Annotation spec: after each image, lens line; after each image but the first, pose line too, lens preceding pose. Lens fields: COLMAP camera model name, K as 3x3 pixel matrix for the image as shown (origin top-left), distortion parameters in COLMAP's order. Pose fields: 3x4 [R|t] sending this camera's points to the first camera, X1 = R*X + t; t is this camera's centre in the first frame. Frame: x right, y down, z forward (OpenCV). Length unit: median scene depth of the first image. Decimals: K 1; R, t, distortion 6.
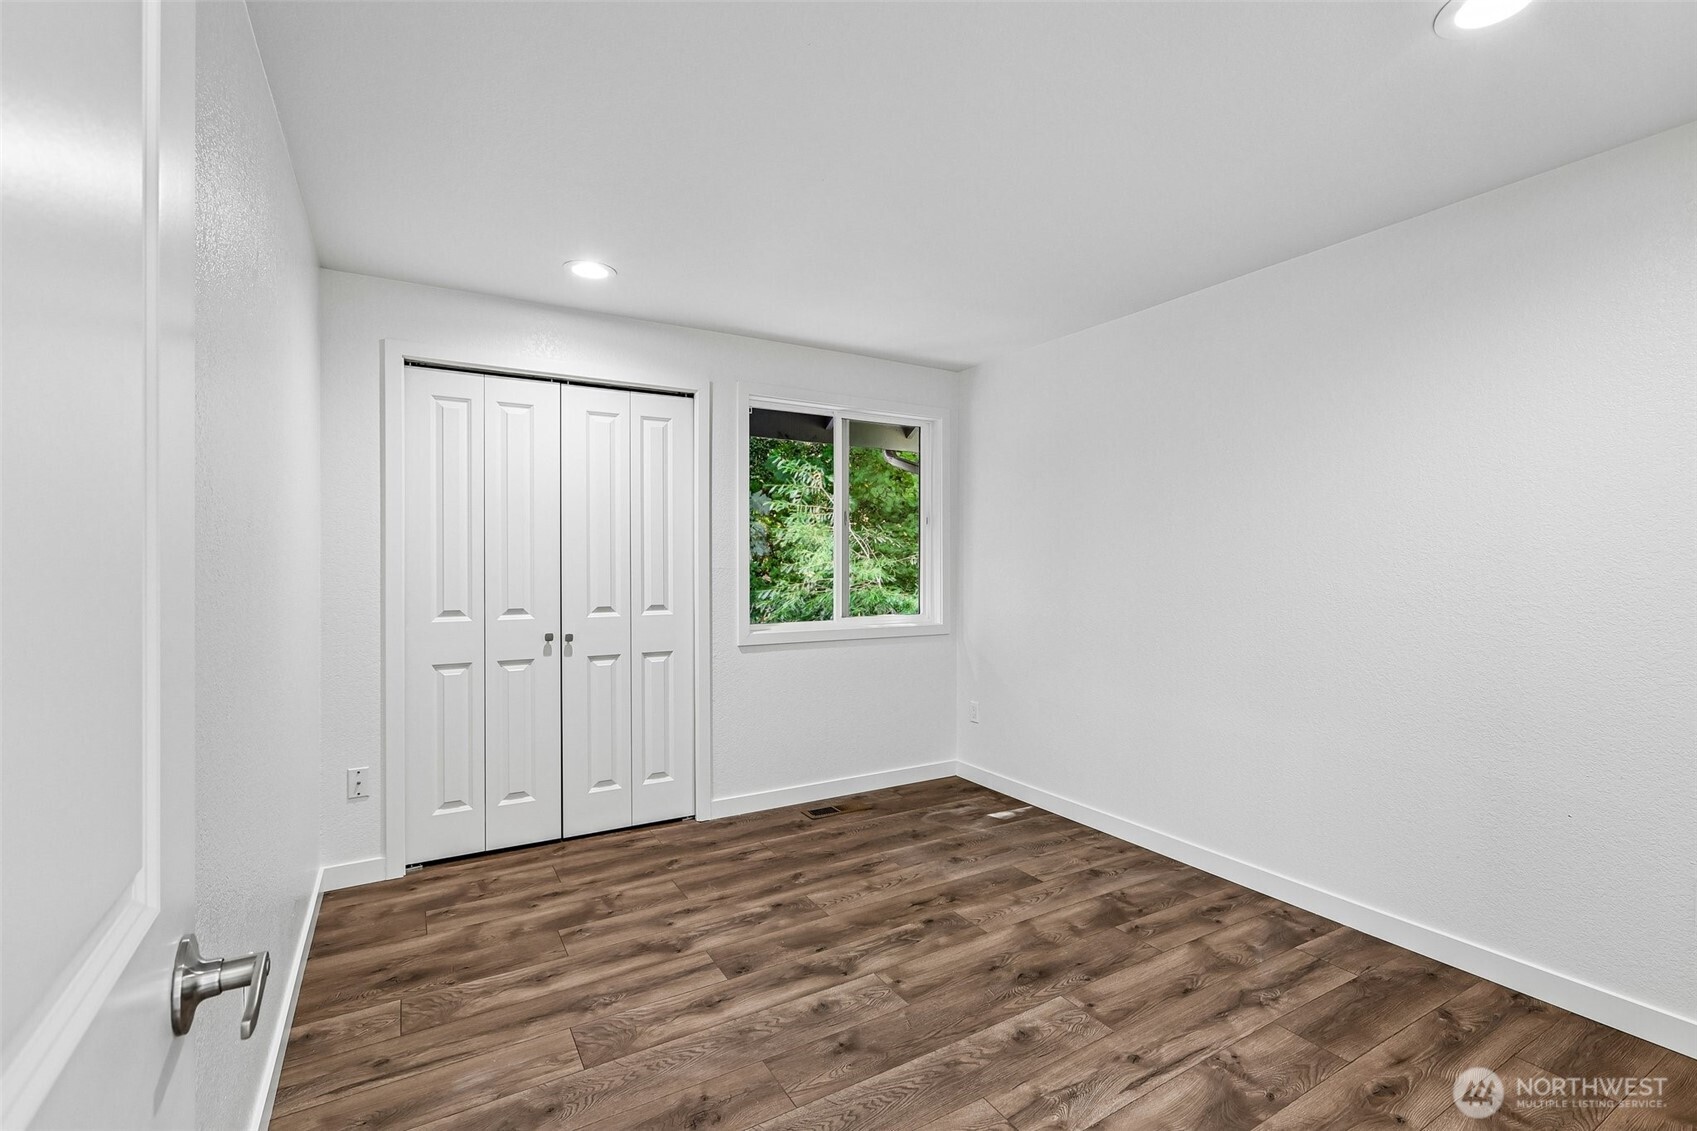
lens RADIAL K [[759.1, 0, 849.8], [0, 759.1, 560.9], [0, 0, 1]] dist [0.000682, 0.000828]
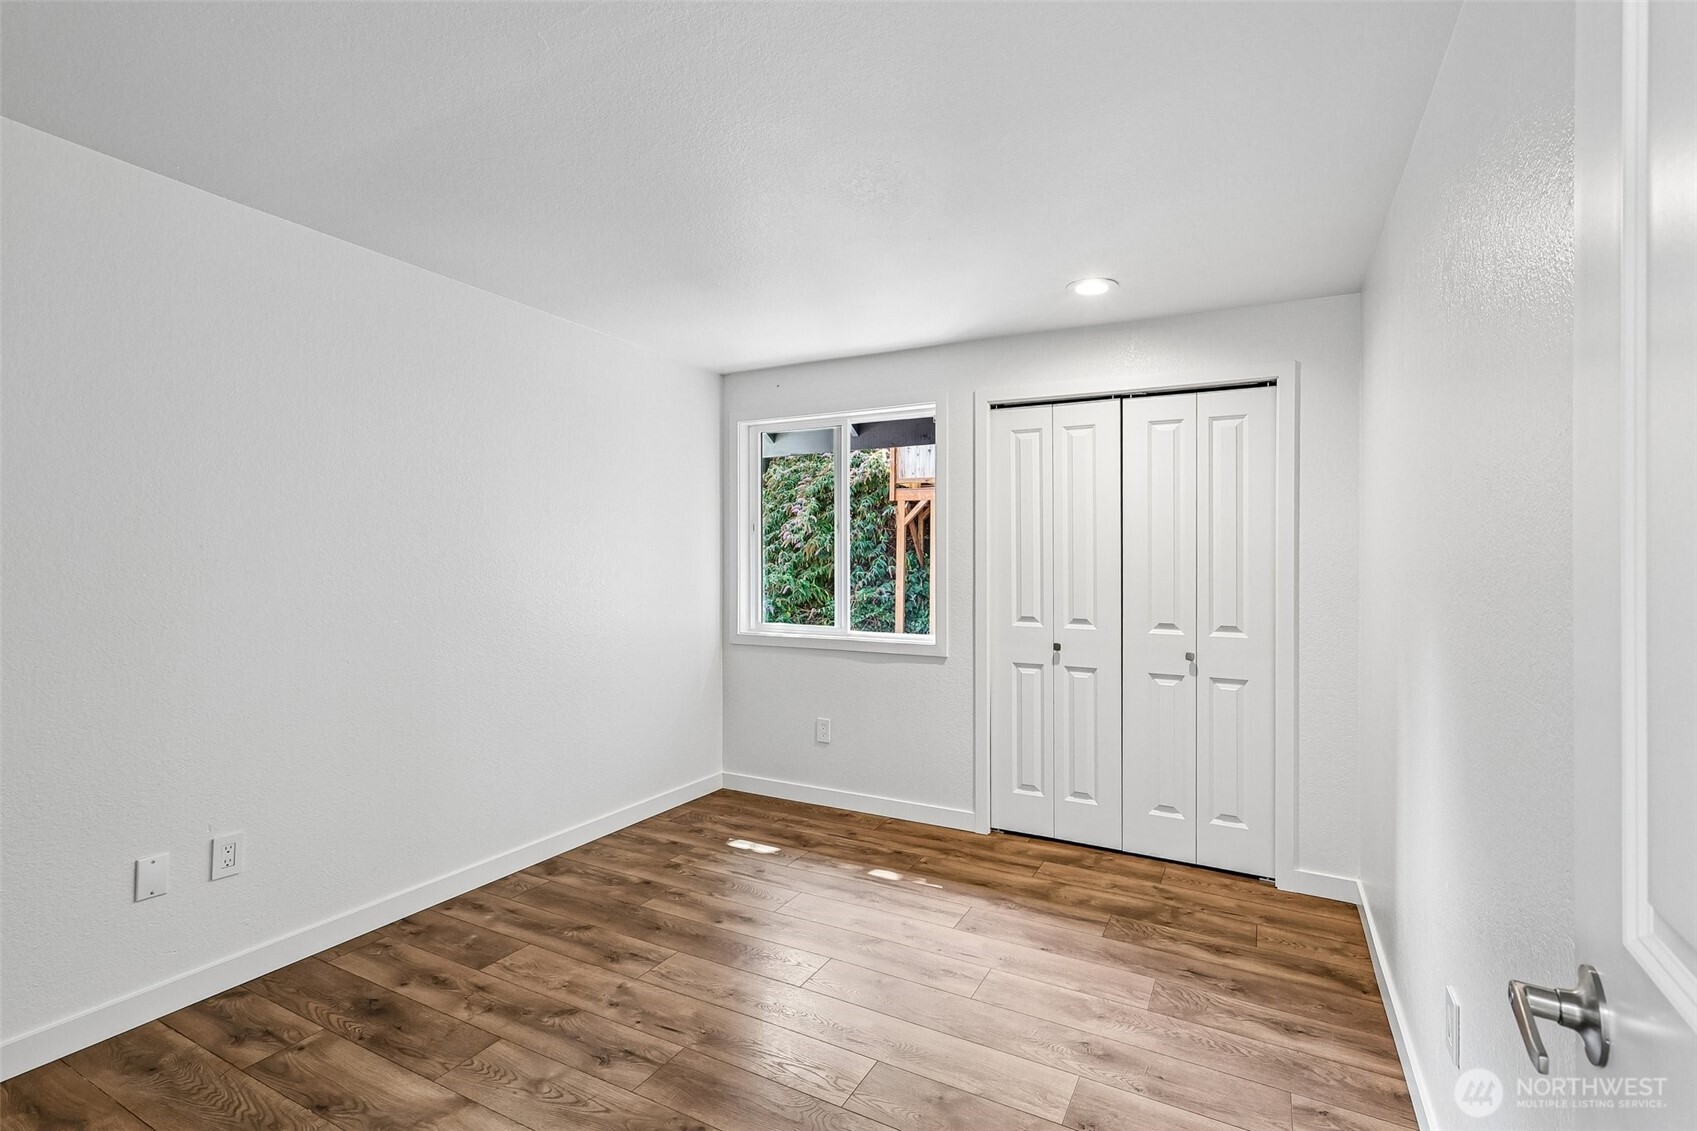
lens RADIAL K [[759.1, 0, 856.6], [0, 759.1, 567.2], [0, 0, 1]] dist [0.000682, 0.000828]
pose [[0.528357, 0.006538, -0.848997, 0.278282], [-0.018056, 0.999831, -0.003537, 0.000061], [0.848831, 0.017199, 0.528385, 0.163286]]
